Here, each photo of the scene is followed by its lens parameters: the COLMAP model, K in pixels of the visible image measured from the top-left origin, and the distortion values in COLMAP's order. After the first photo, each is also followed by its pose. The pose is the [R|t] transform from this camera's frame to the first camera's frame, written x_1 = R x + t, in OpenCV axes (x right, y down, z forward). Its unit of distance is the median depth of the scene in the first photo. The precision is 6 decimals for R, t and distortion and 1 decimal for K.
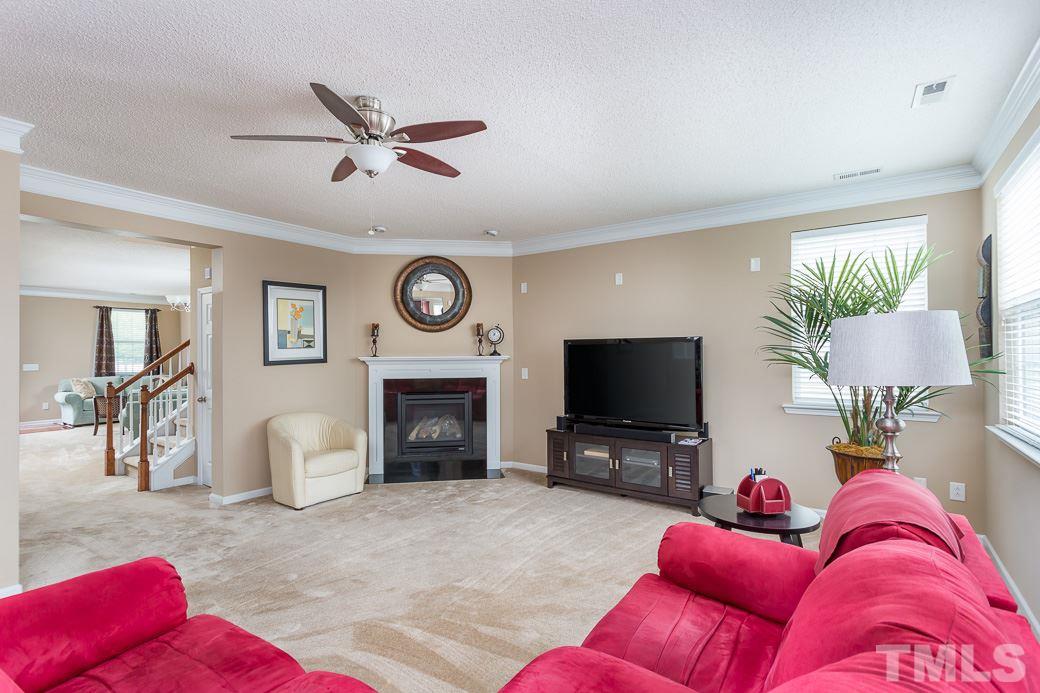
lens RADIAL K [[499.7, 0, 520.0], [0, 499.7, 346.5], [0, 0, 1]] dist [0.001787, 0.001117]
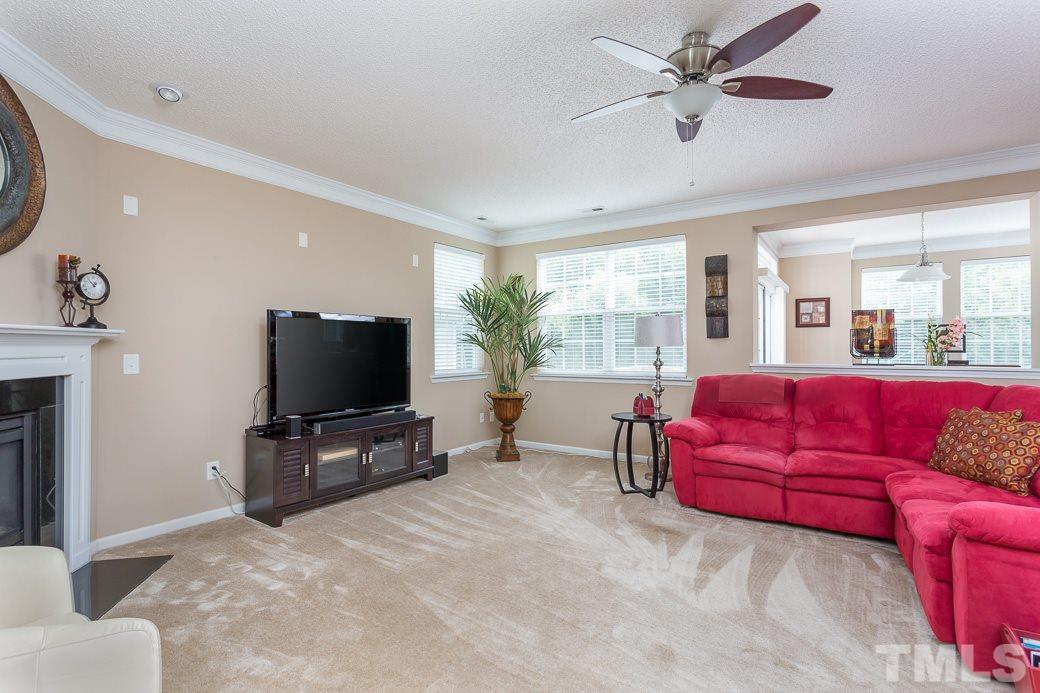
lens RADIAL K [[499.7, 0, 520.0], [0, 499.7, 346.5], [0, 0, 1]] dist [0.001787, 0.001117]
pose [[-0.016212, 0.007986, 0.999837, -0.545907], [-0.013380, 0.999877, -0.008204, 0.034227], [-0.999779, -0.013511, -0.016103, 0.590932]]
